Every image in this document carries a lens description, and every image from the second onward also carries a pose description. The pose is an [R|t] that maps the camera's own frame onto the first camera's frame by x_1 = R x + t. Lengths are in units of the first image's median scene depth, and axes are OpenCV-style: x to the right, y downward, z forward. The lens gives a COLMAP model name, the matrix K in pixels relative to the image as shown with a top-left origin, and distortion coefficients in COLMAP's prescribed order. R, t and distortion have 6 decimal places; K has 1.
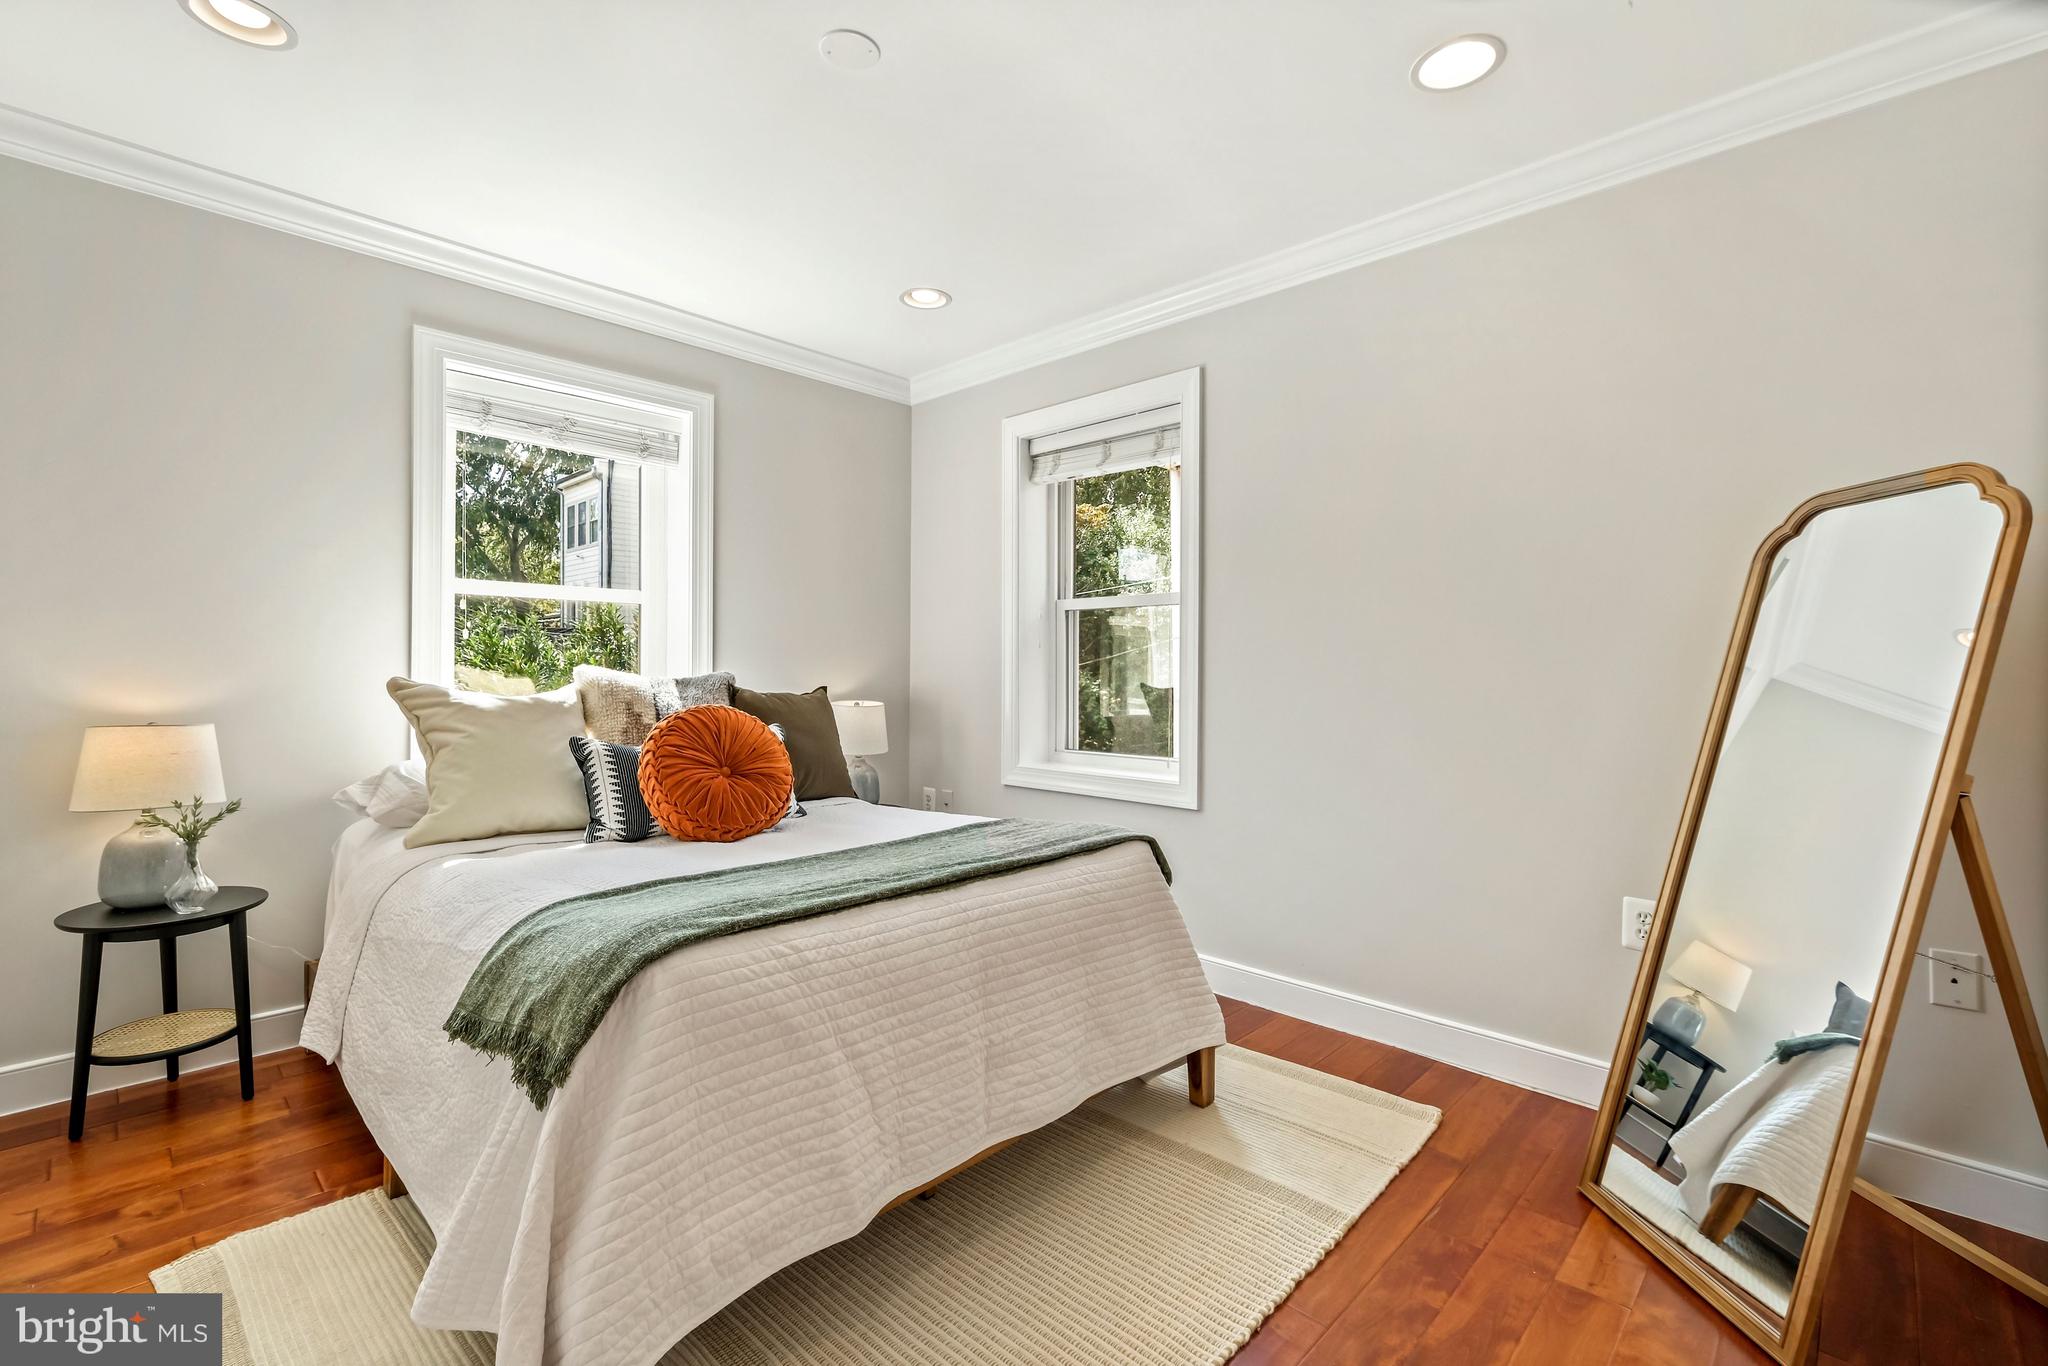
lens RADIAL K [[922.1, 0, 977.9], [0, 922.1, 678.9], [0, 0, 1]] dist [-0.000239, -0.000007]
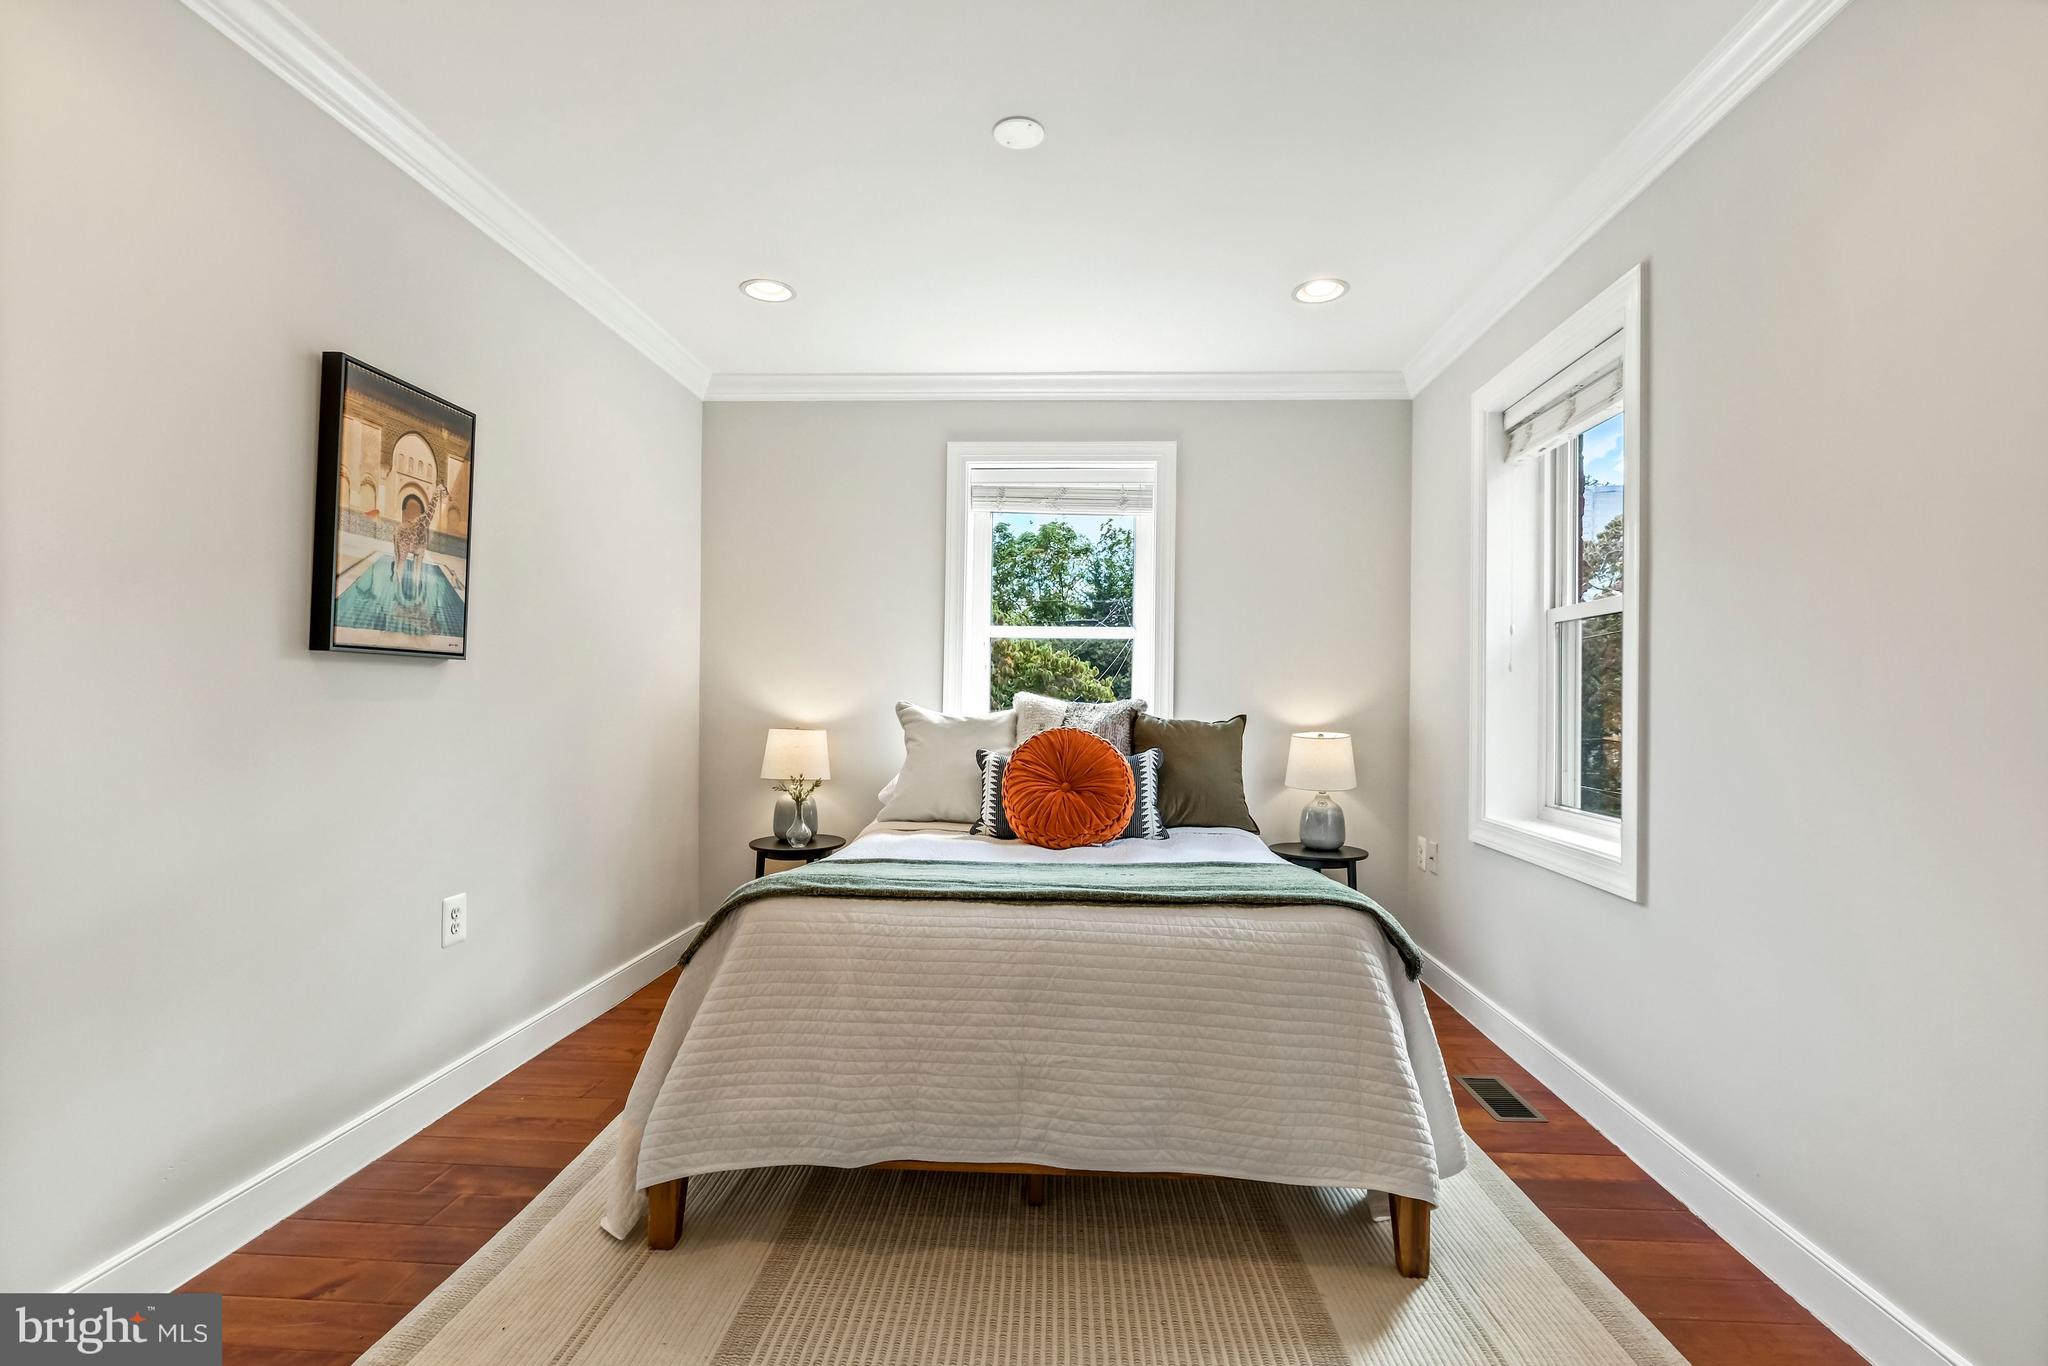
lens RADIAL K [[922.1, 0, 1002.7], [0, 922.1, 686.3], [0, 0, 1]] dist [-0.000239, -0.000007]
pose [[0.643463, -0.006343, -0.765451, 0.536435], [-0.015868, 0.999640, -0.021623, 0.004261], [0.765313, 0.026060, 0.643131, 0.221317]]
